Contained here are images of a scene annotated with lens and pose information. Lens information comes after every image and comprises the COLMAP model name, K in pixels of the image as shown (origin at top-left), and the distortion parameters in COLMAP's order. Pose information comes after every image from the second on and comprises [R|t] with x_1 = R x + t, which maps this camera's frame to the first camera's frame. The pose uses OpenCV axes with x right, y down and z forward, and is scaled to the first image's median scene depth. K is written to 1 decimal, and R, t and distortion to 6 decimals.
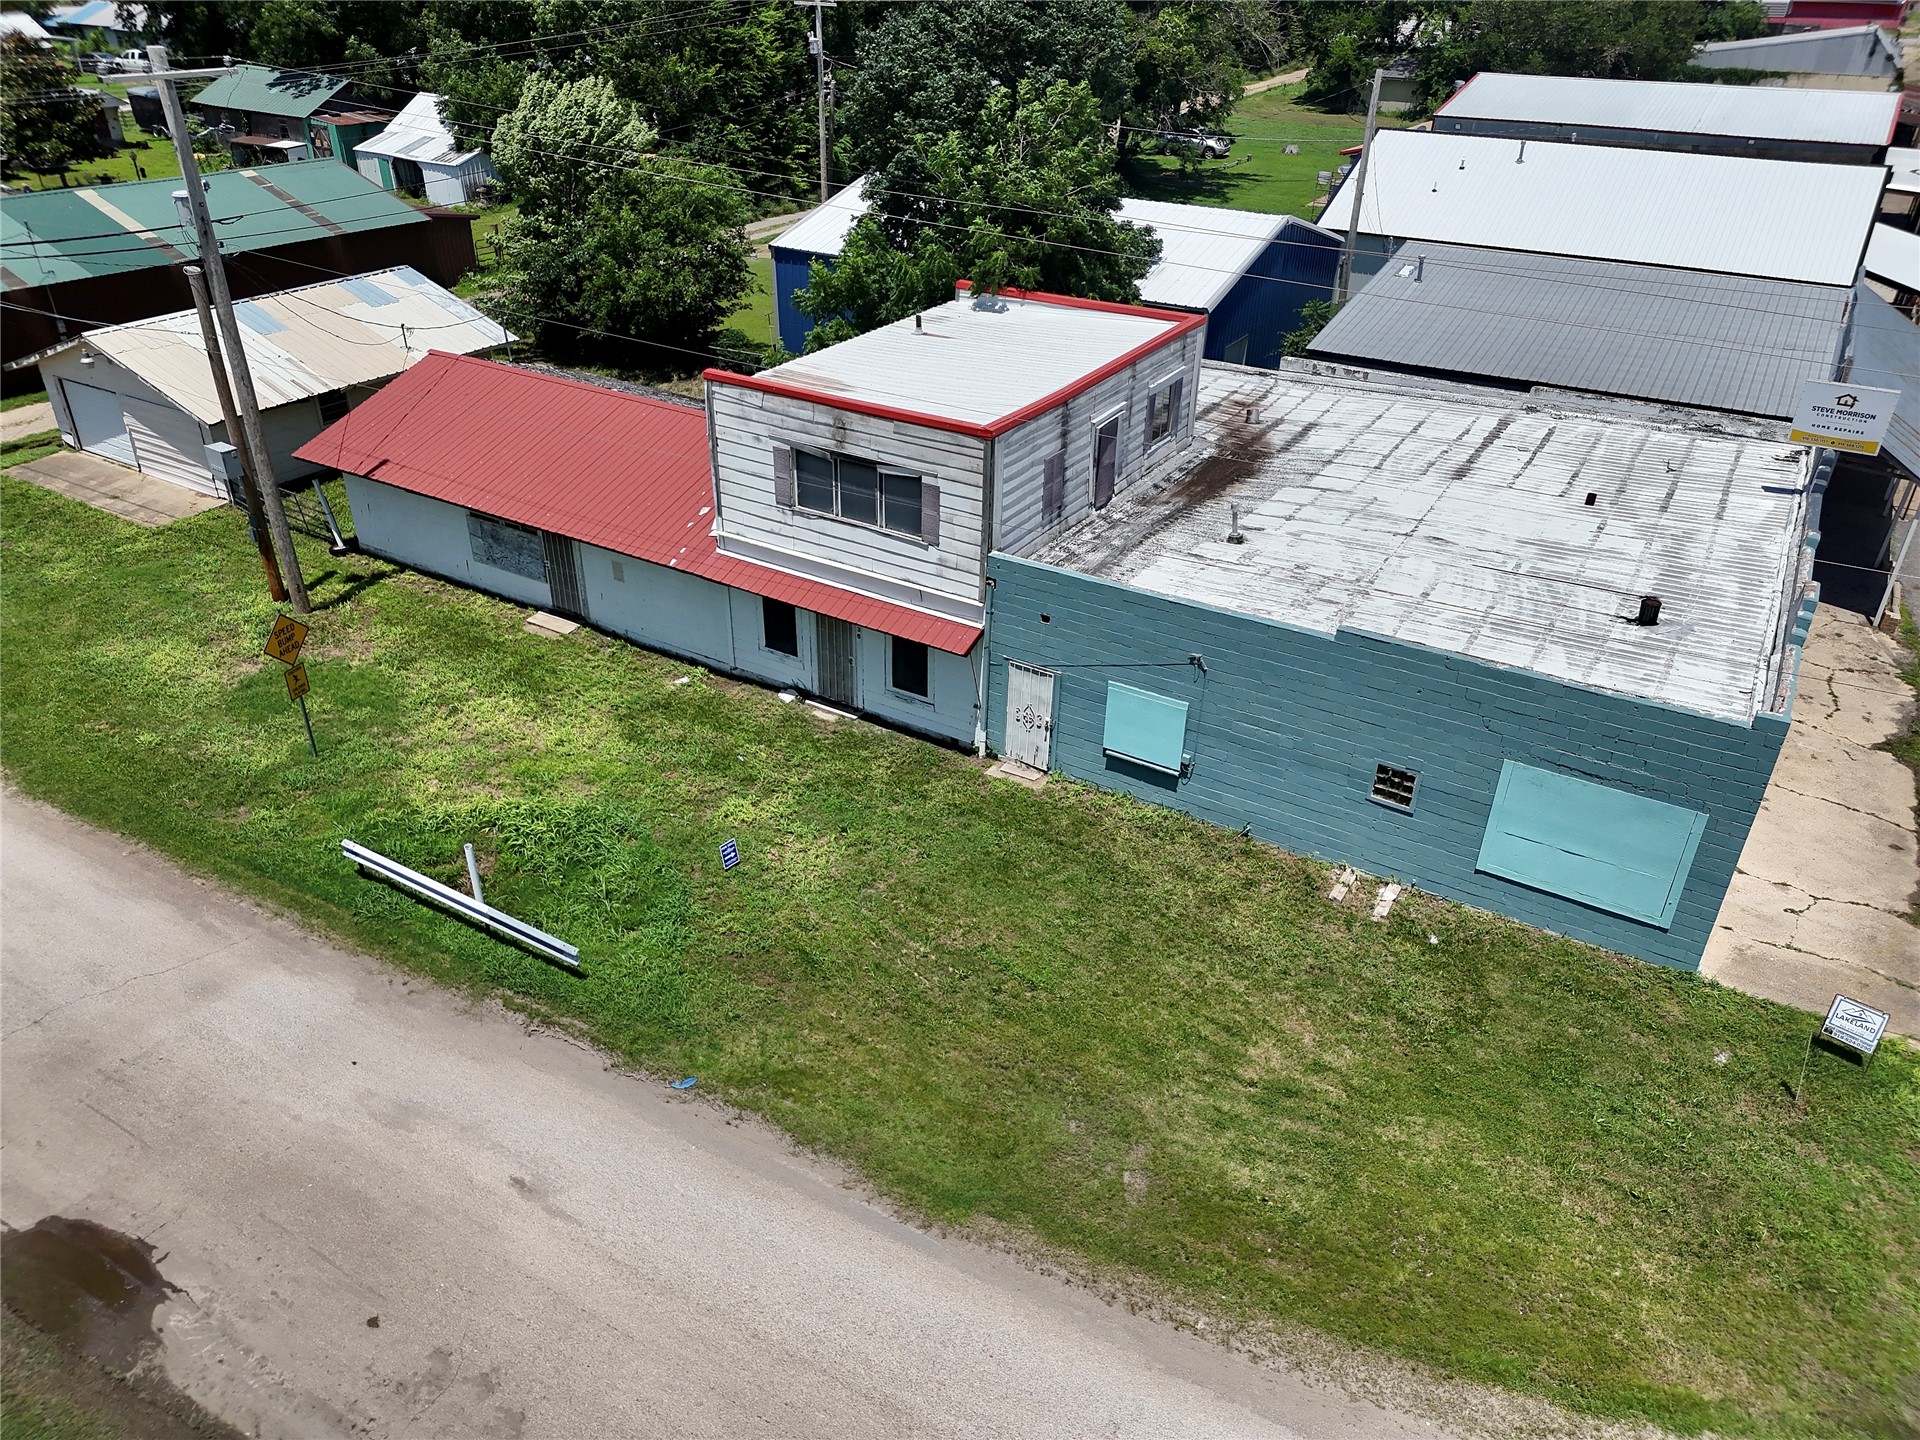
lens RADIAL K [[1346.1, 0, 958.8], [0, 1346.1, 720.9], [0, 0, 1]] dist [0.069048, -0.066296]
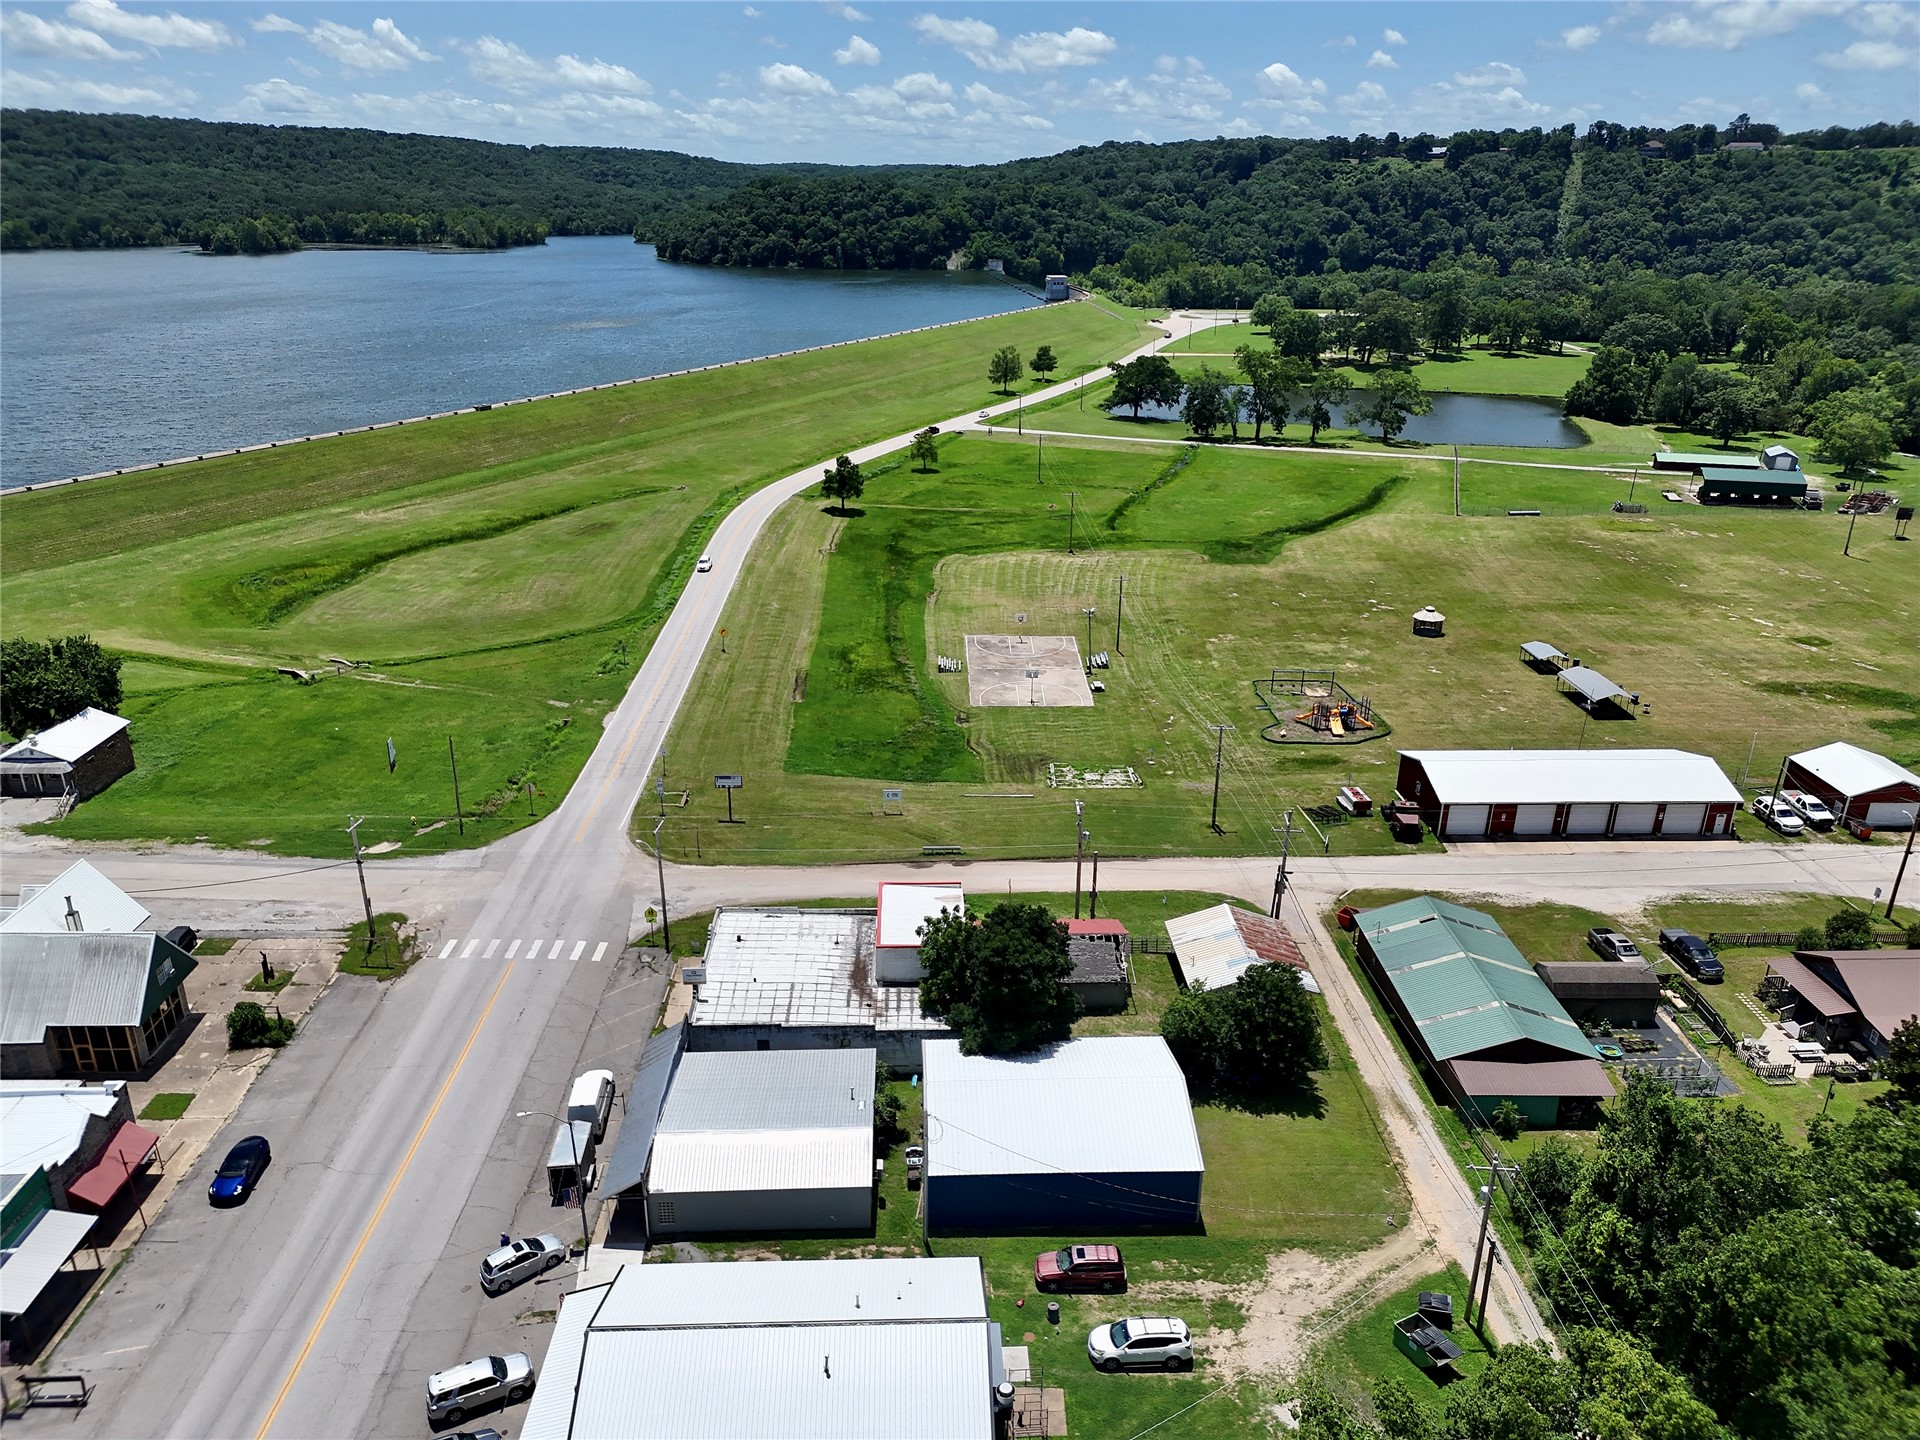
lens RADIAL K [[1346.1, 0, 956.9], [0, 1346.1, 712.0], [0, 0, 1]] dist [0.069048, -0.066296]
pose [[-0.836997, 0.174773, -0.518547, 1.751091], [-0.293730, 0.656035, 0.695227, -3.255987], [0.461692, 0.734216, -0.497763, 2.524368]]
